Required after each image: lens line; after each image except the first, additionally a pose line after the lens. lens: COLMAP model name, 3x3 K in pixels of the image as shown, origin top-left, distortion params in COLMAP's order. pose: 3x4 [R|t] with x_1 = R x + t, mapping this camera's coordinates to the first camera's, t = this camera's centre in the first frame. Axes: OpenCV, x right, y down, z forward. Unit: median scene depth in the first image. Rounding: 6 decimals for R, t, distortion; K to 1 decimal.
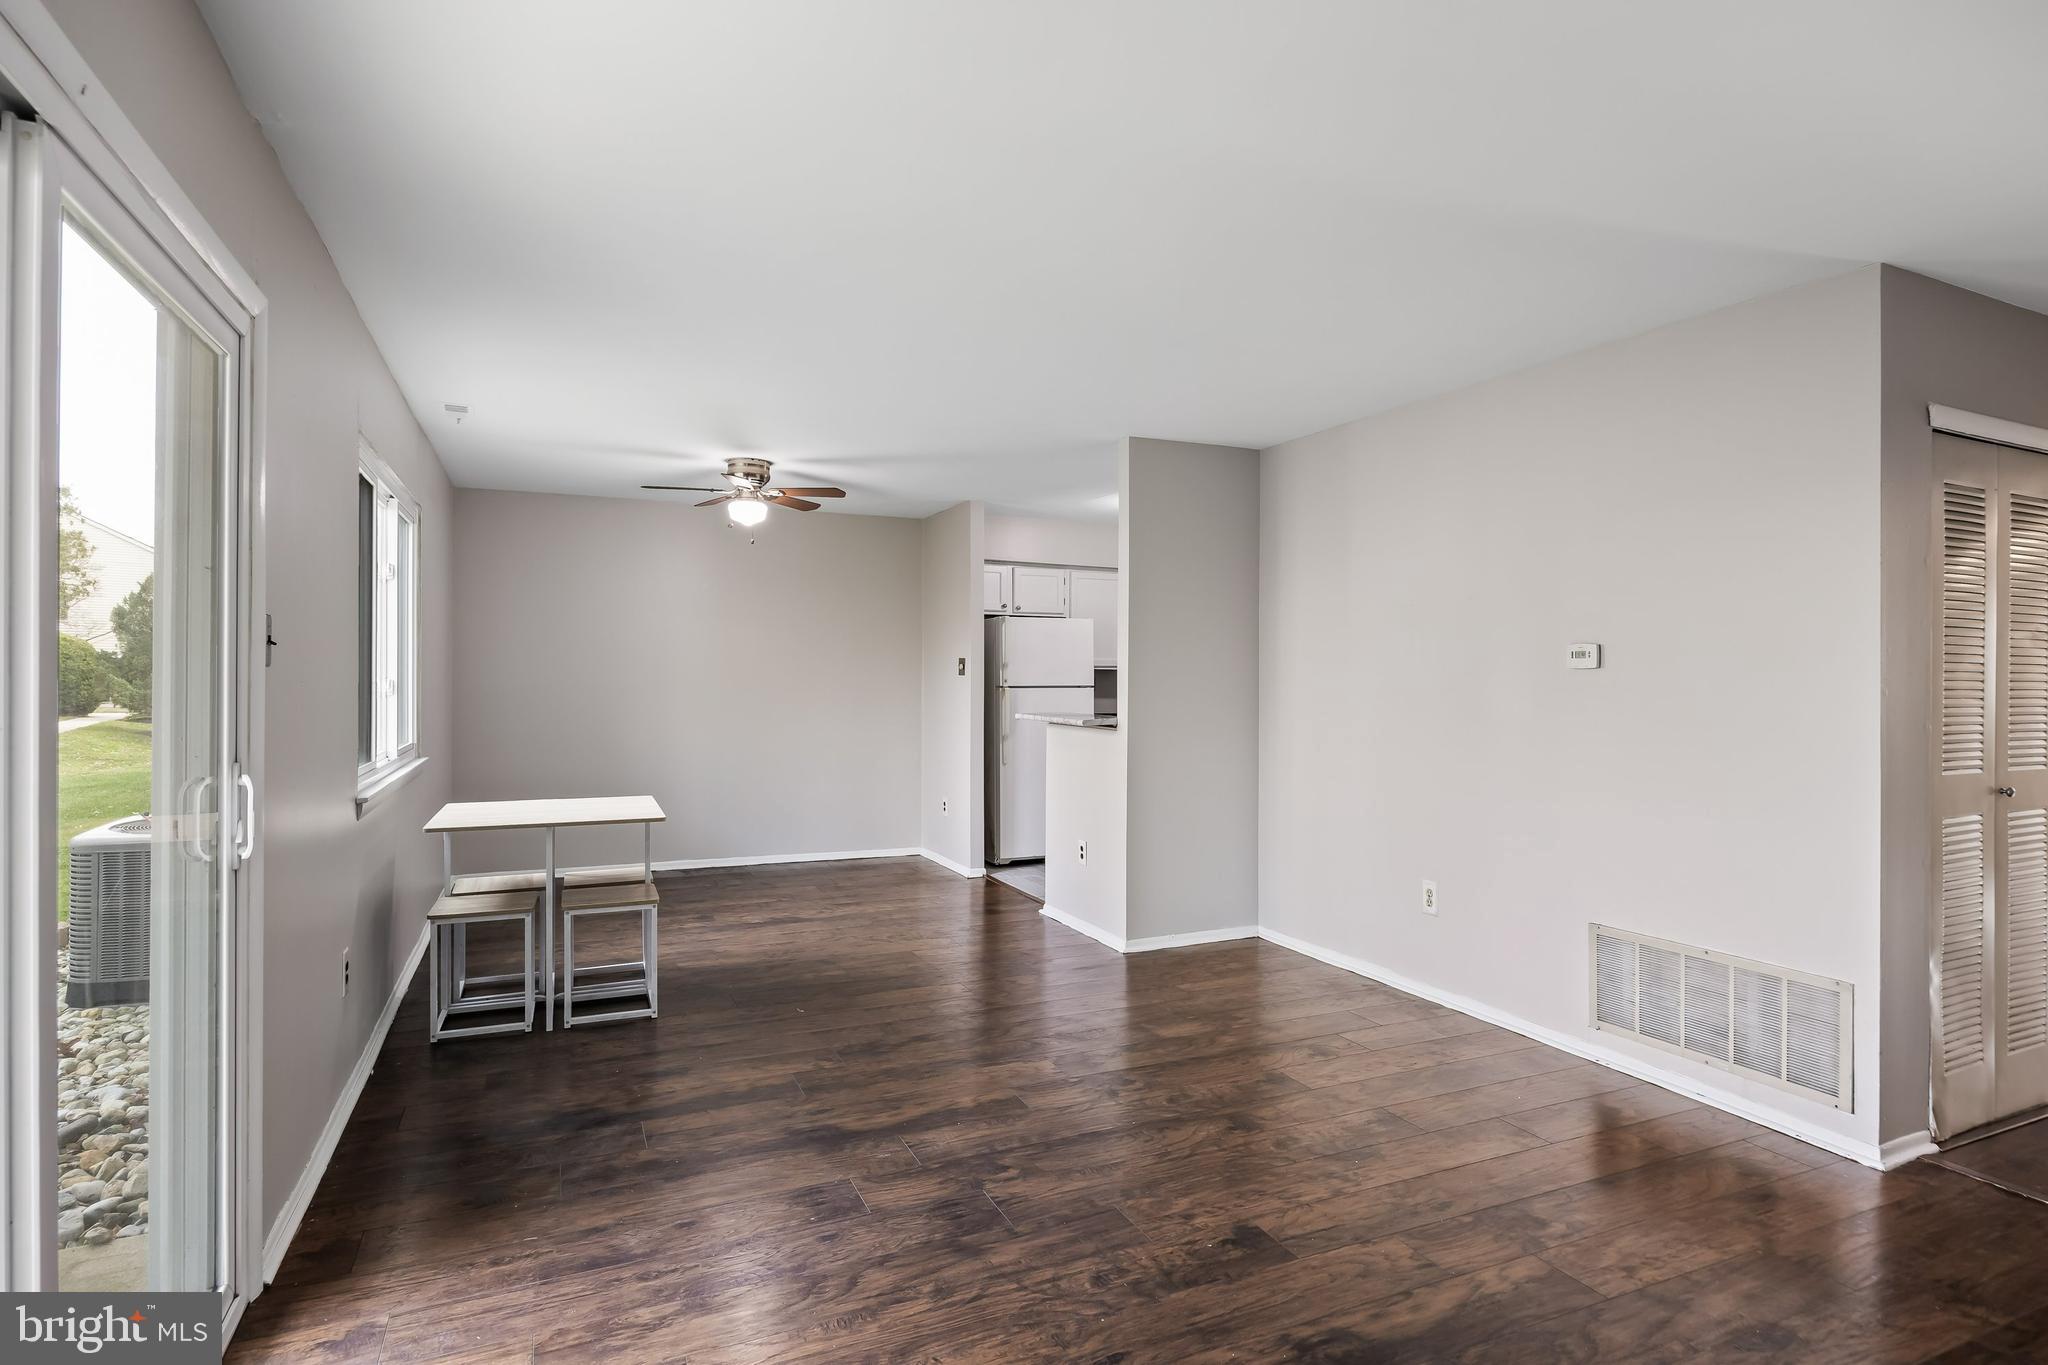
lens RADIAL K [[1034.5, 0, 1020.8], [0, 1034.5, 691.0], [0, 0, 1]] dist [0.004293, 0.000071]
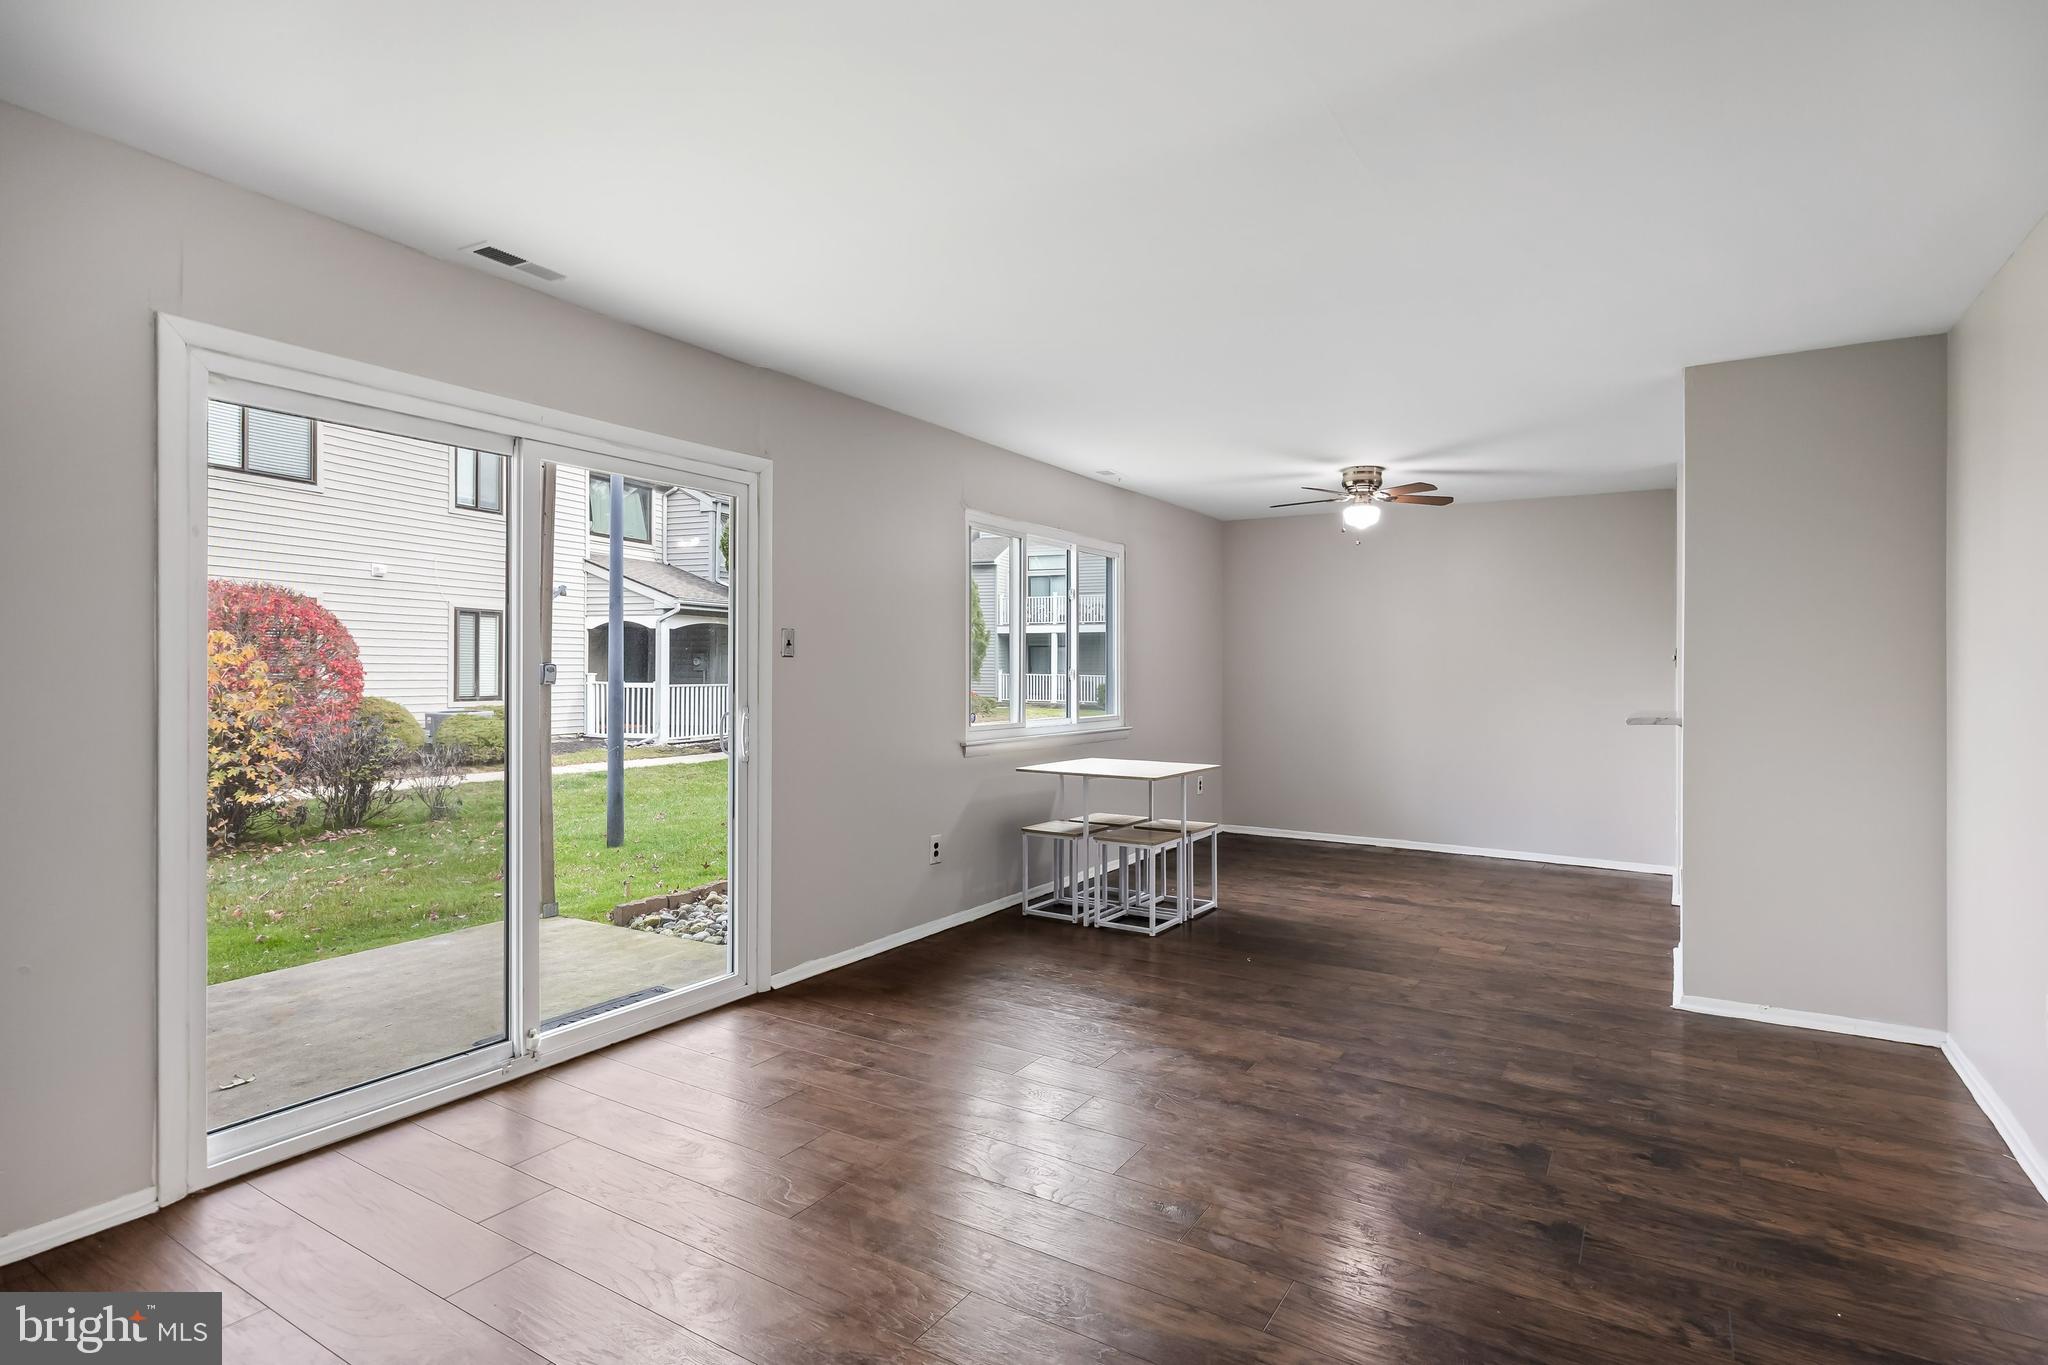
lens RADIAL K [[997.1, 0, 1077.7], [0, 997.1, 672.1], [0, 0, 1]] dist [0.002637, -0.000765]
pose [[0.589139, 0.000848, -0.808031, 0.456201], [-0.013643, 0.999867, -0.008898, 0.004729], [0.807917, 0.016266, 0.589072, 0.162395]]
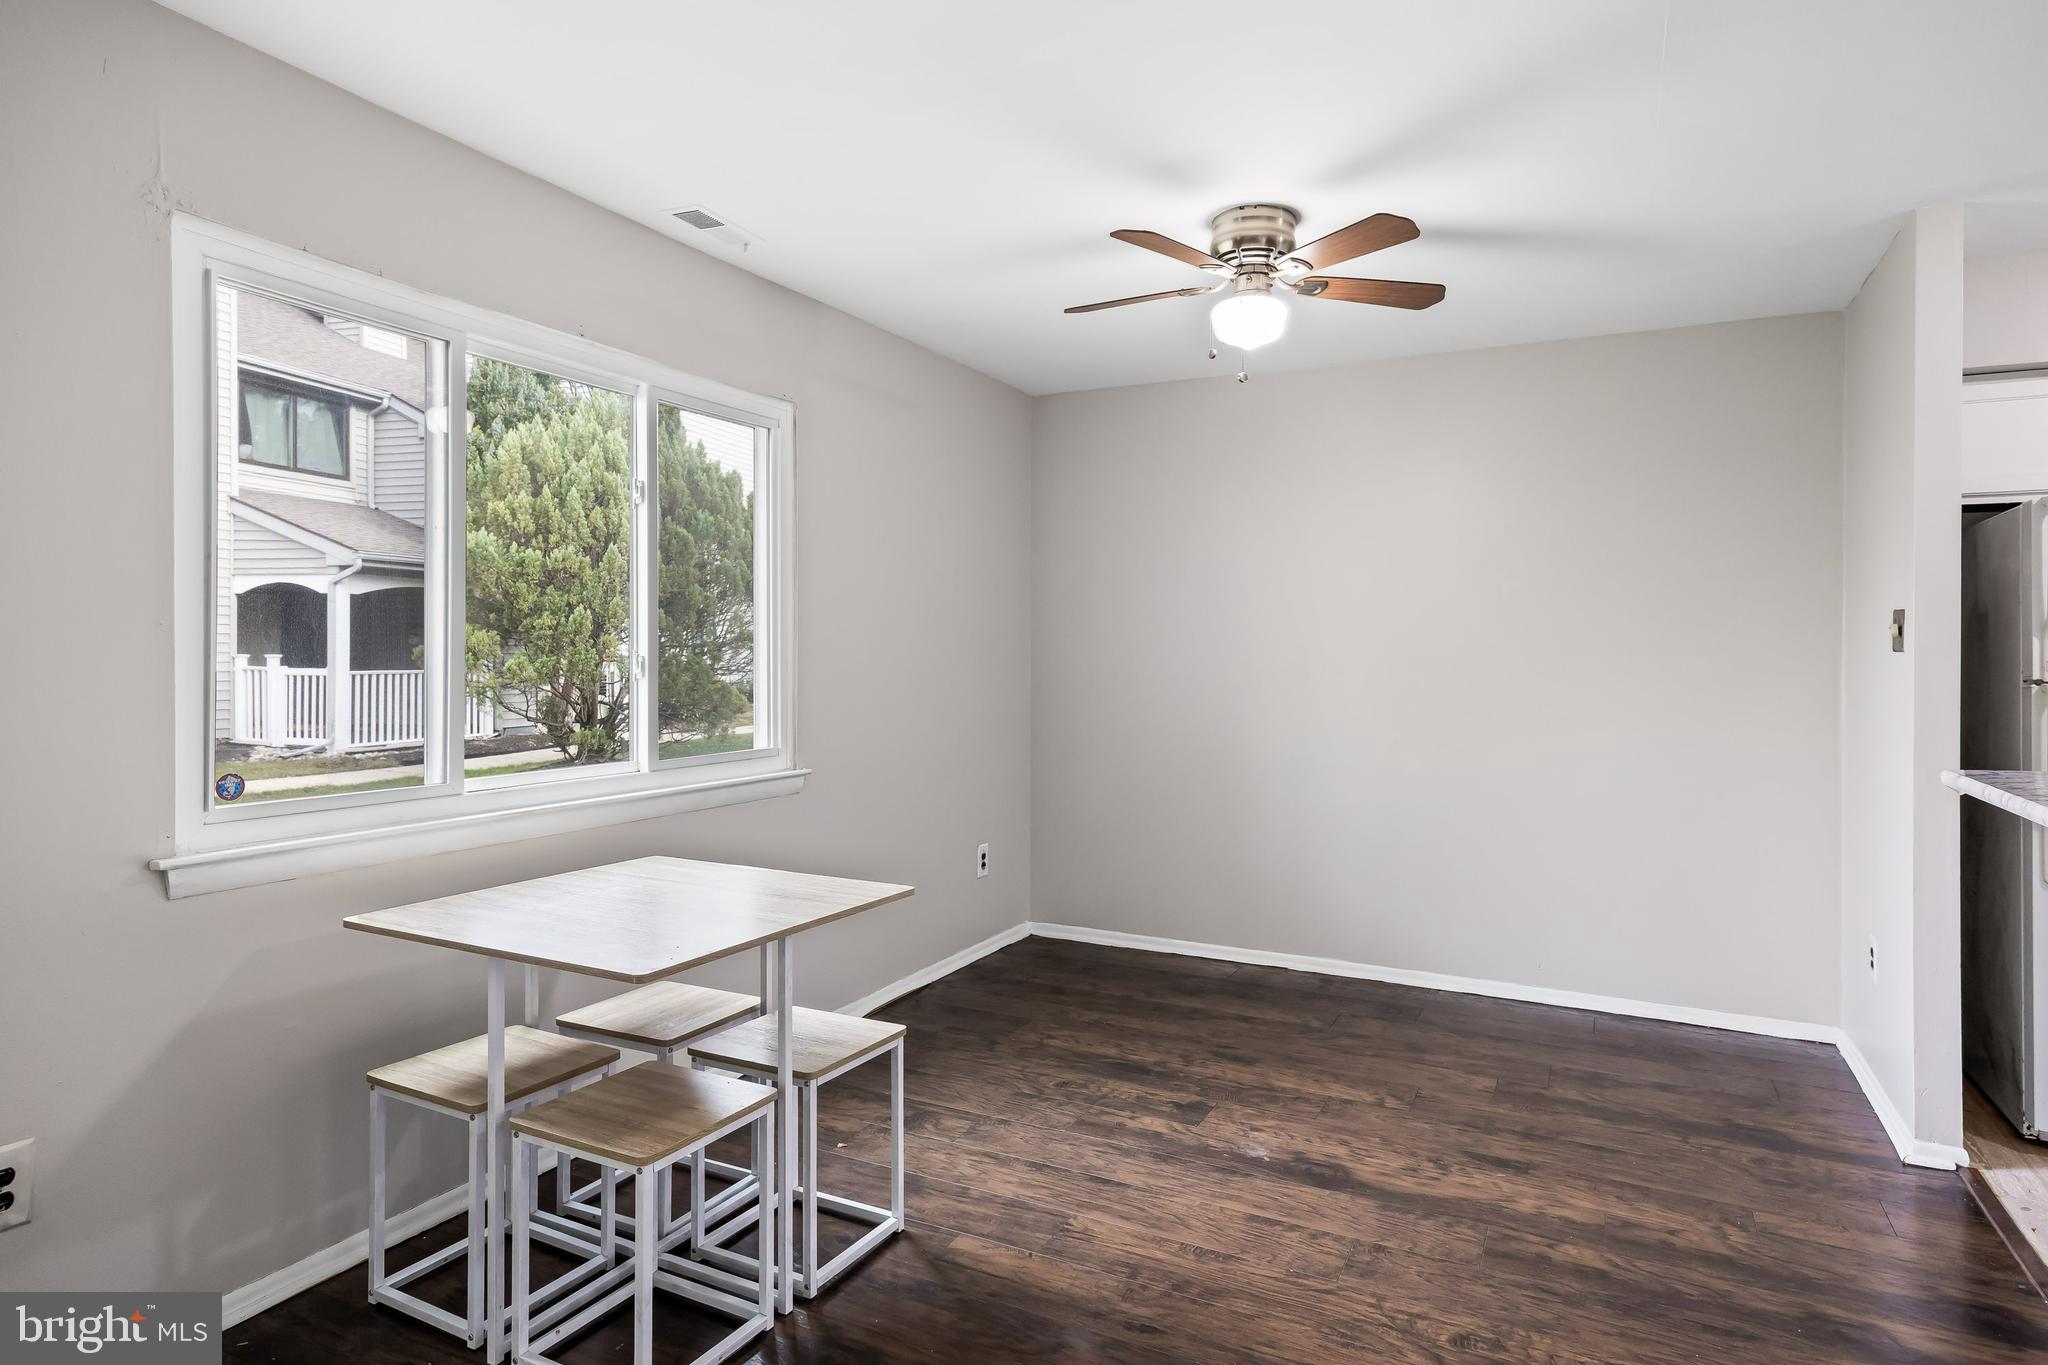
lens RADIAL K [[1034.5, 0, 1107.5], [0, 1034.5, 663.7], [0, 0, 1]] dist [0.004293, 0.000071]
pose [[0.666091, 0.009935, -0.745804, 0.070722], [-0.013208, 0.999912, 0.001524, -0.008912], [0.745753, 0.008835, 0.666164, 0.692836]]
